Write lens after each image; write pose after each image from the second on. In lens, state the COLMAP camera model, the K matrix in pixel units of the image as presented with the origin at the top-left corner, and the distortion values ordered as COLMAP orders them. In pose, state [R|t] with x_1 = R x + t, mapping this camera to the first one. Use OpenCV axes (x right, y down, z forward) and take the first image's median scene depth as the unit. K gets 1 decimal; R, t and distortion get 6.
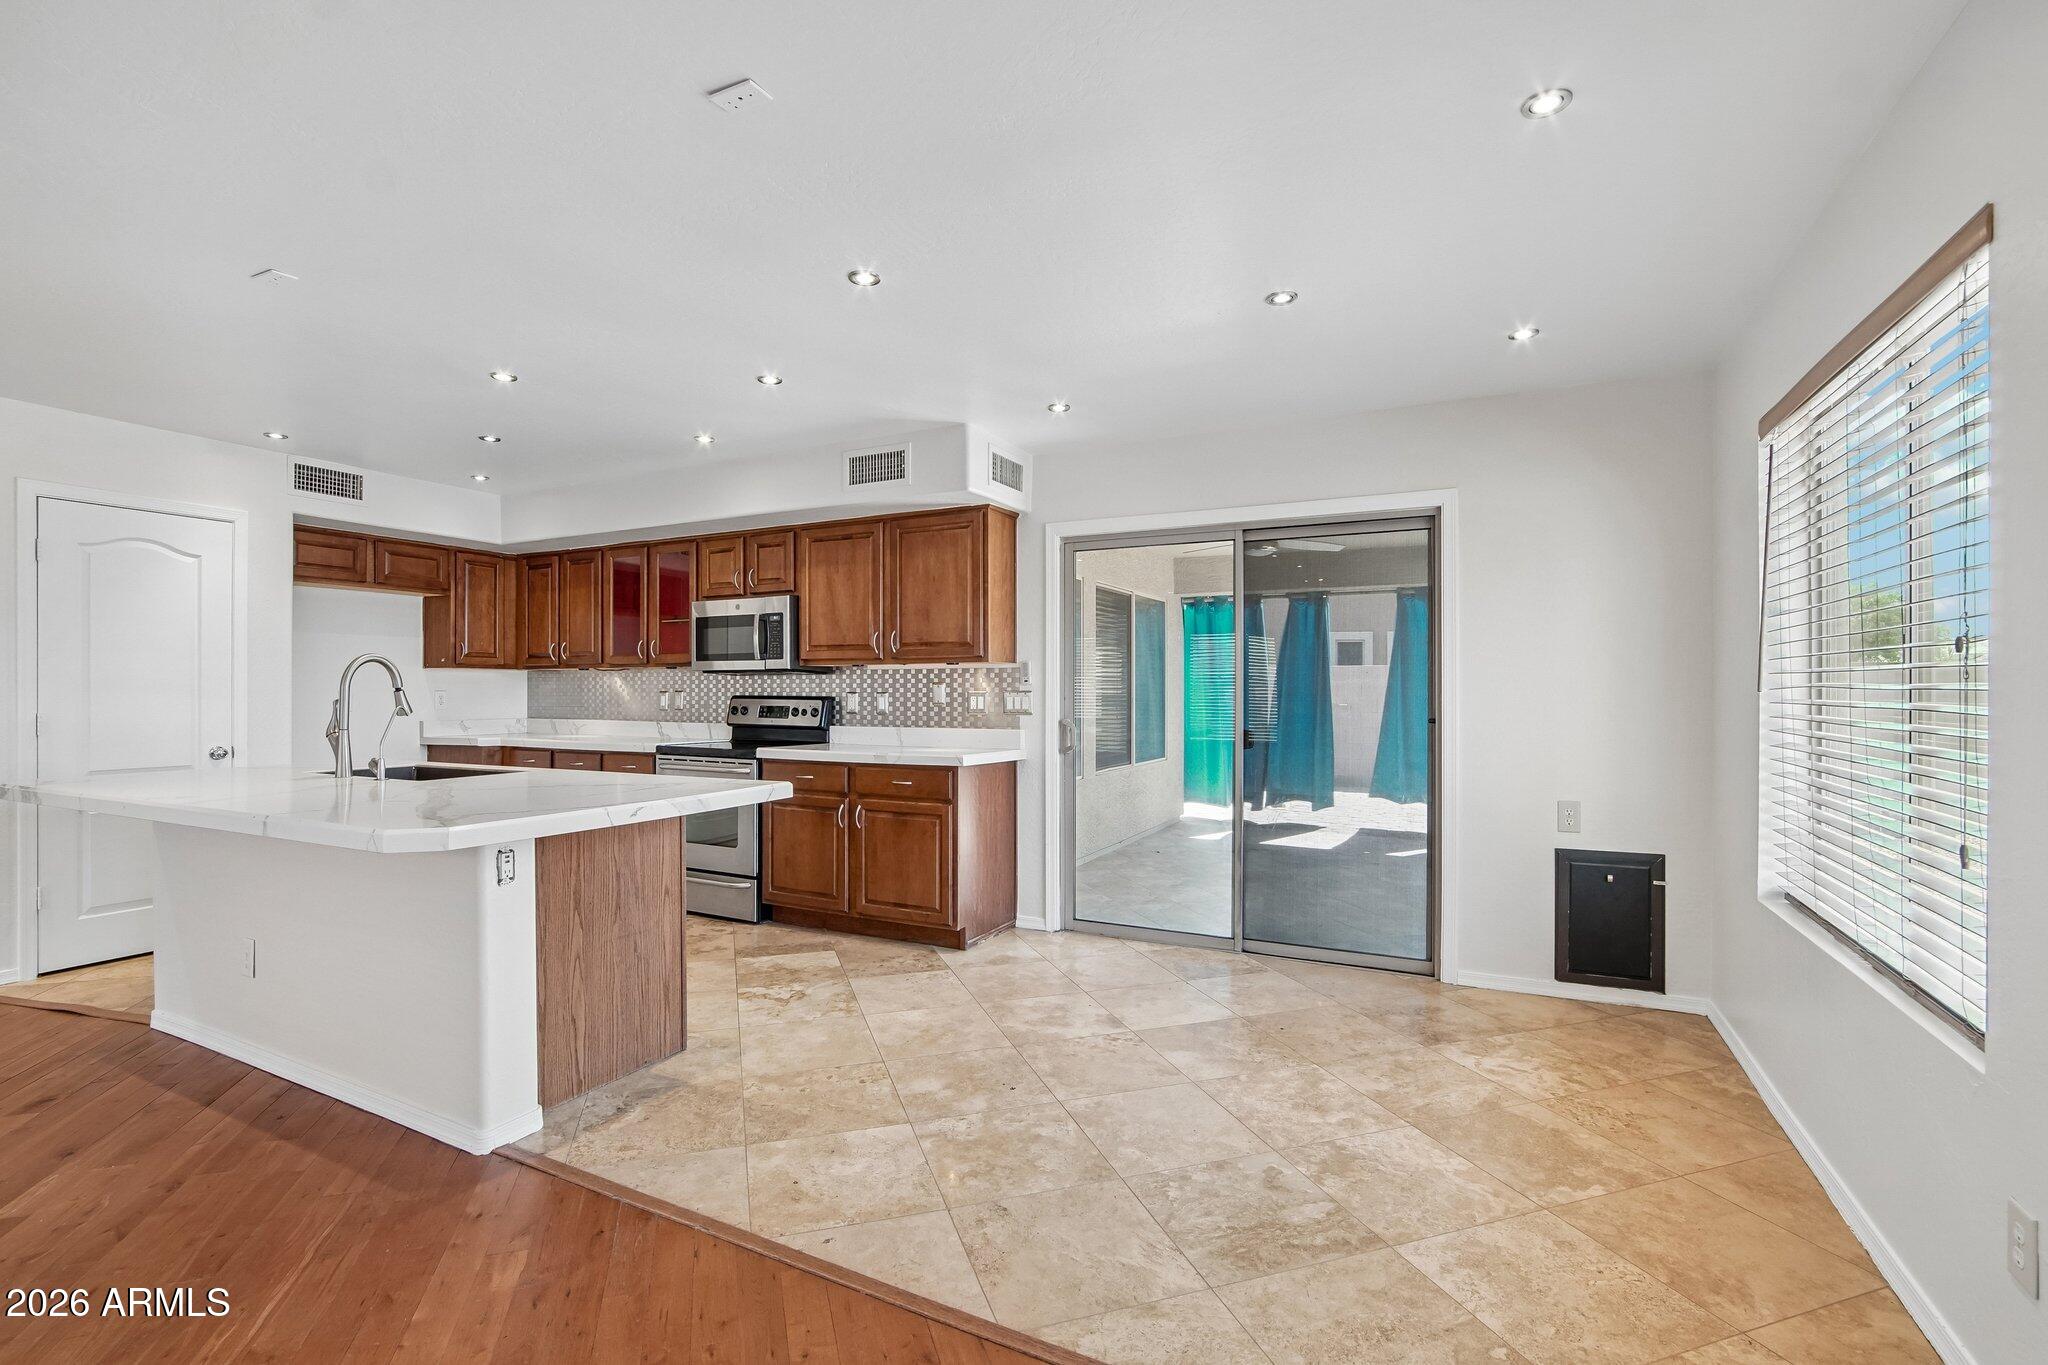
lens RADIAL K [[928.7, 0, 1018.5], [0, 928.7, 692.8], [0, 0, 1]] dist [-0.028850, 0.001127]
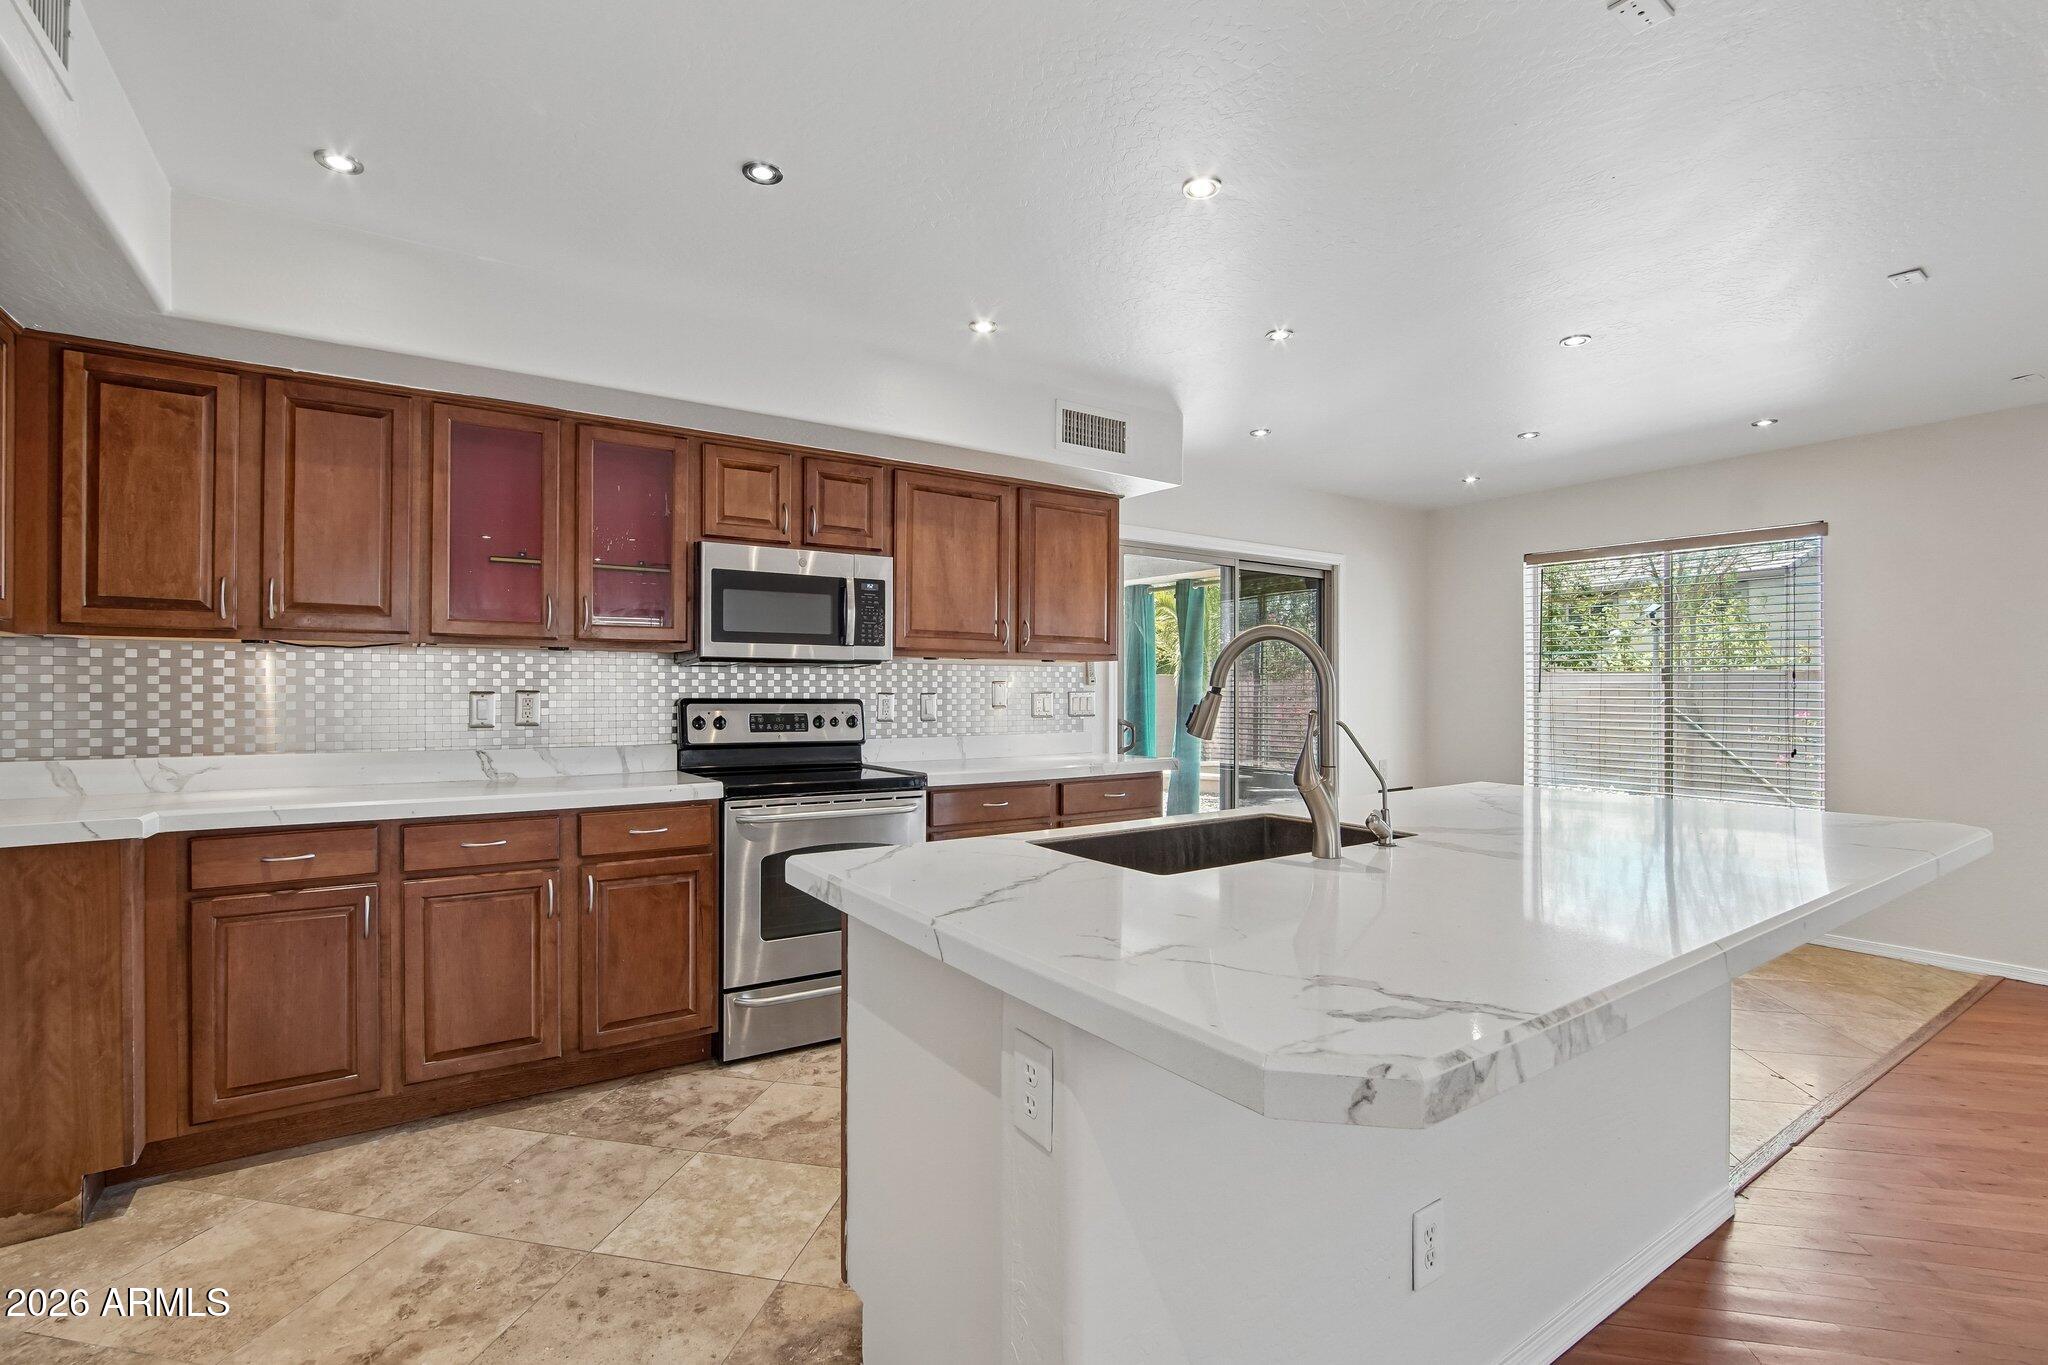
lens RADIAL K [[942.0, 0, 1031.3], [0, 942.0, 684.2], [0, 0, 1]] dist [-0.026726, 0.005983]
pose [[0.475050, 0.005603, 0.879941, -0.867672], [-0.000344, 0.999981, -0.006182, -0.003429], [-0.879959, 0.002634, 0.475043, 0.585375]]
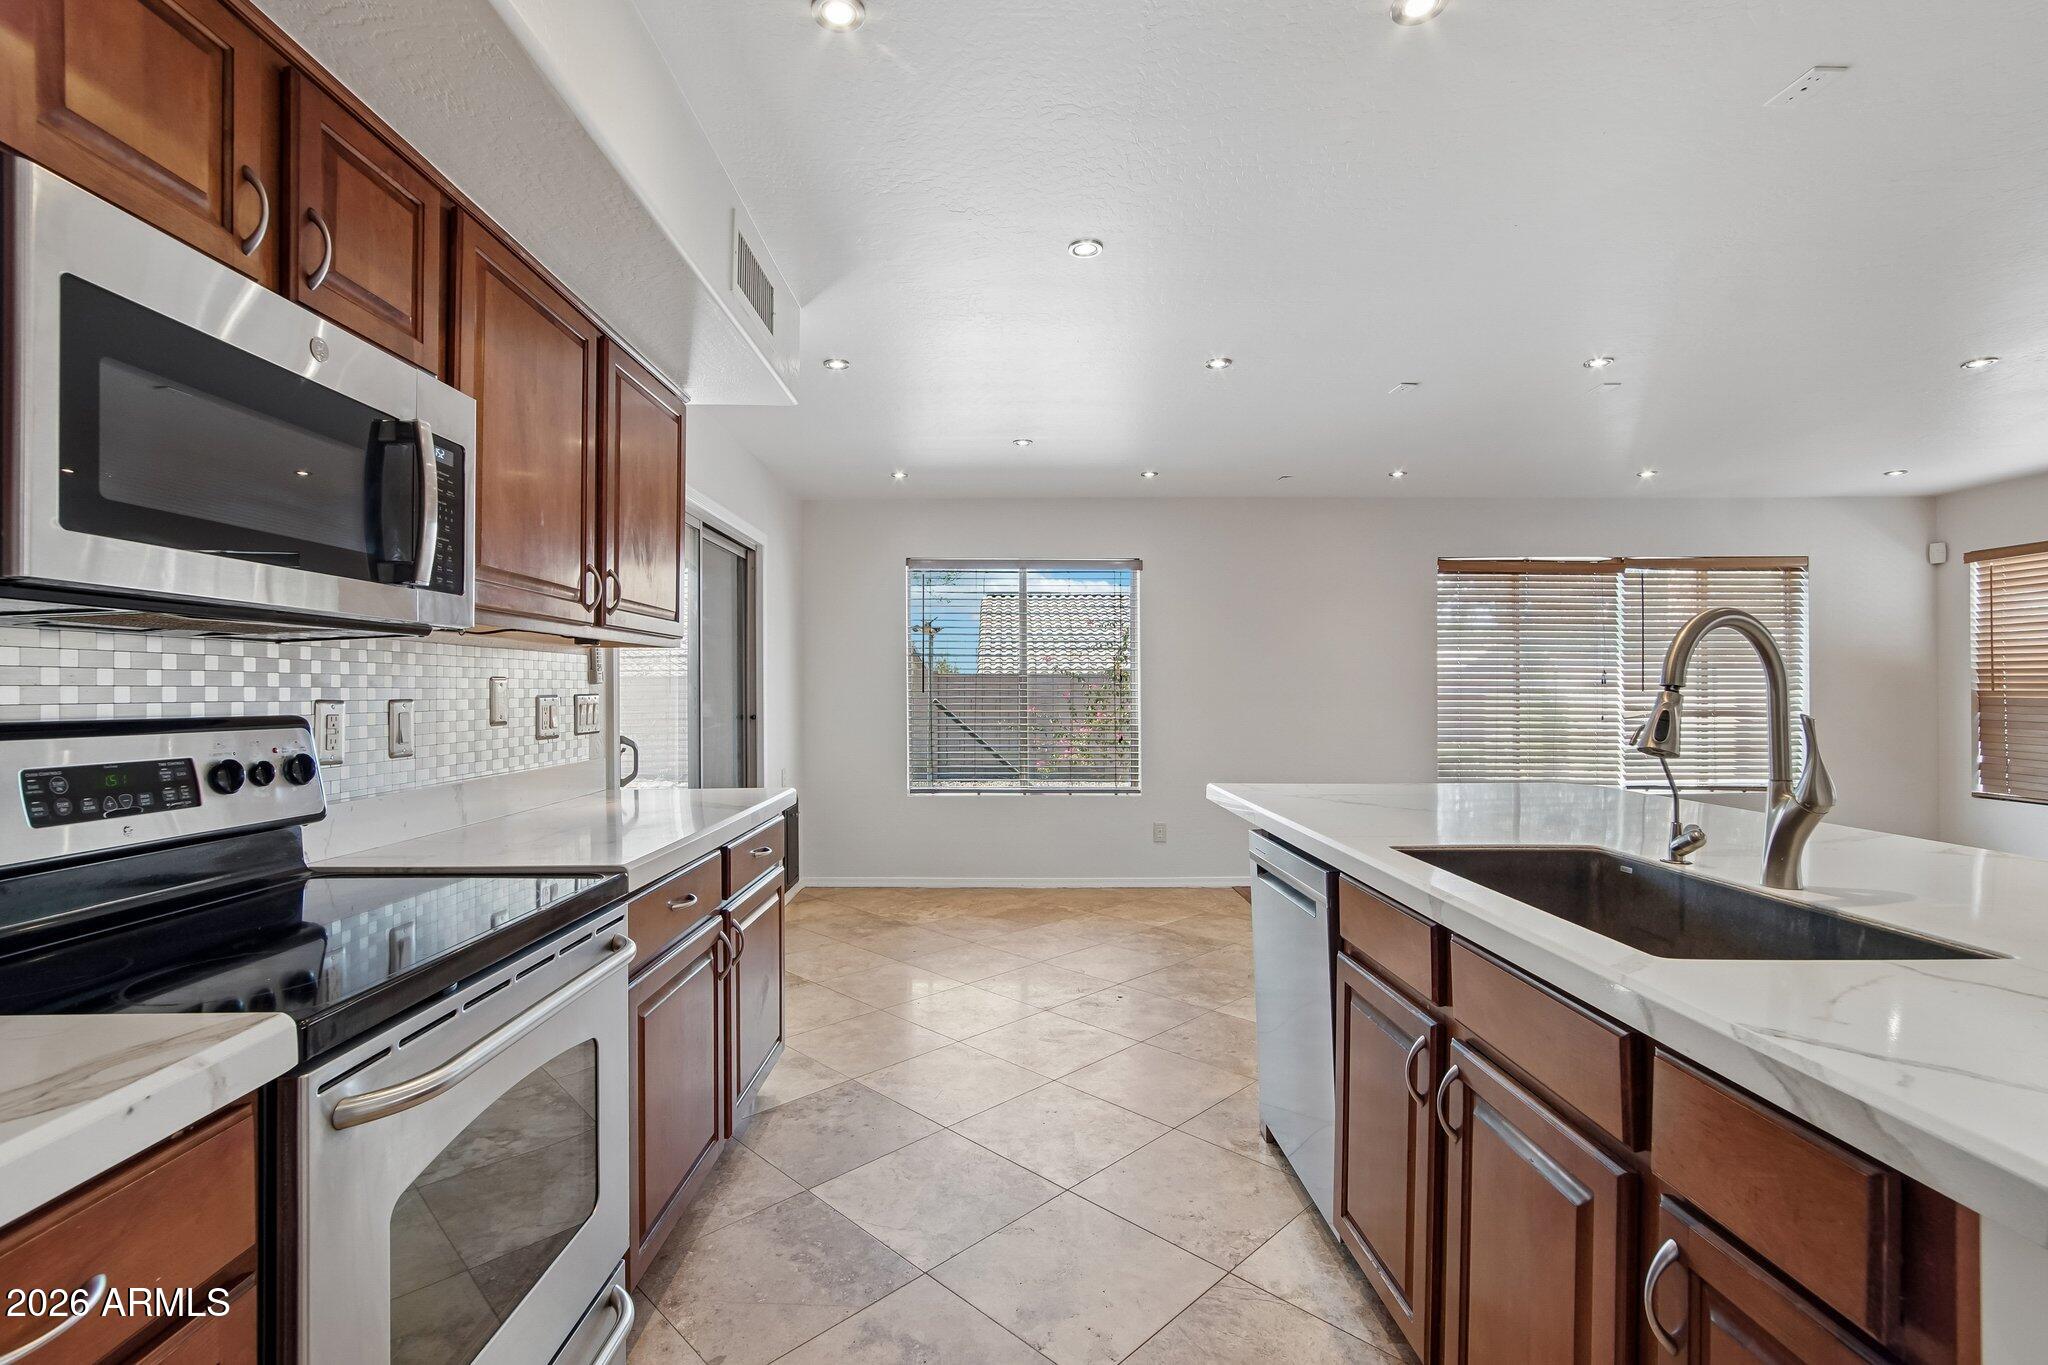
lens RADIAL K [[898.4, 0, 1001.5], [0, 898.4, 682.9], [0, 0, 1]] dist [-0.019182, 0.002535]
pose [[-0.445899, 0.004716, 0.895071, -0.630860], [-0.000310, 0.999985, -0.005423, -0.005849], [-0.895083, -0.002695, -0.445891, 1.013093]]
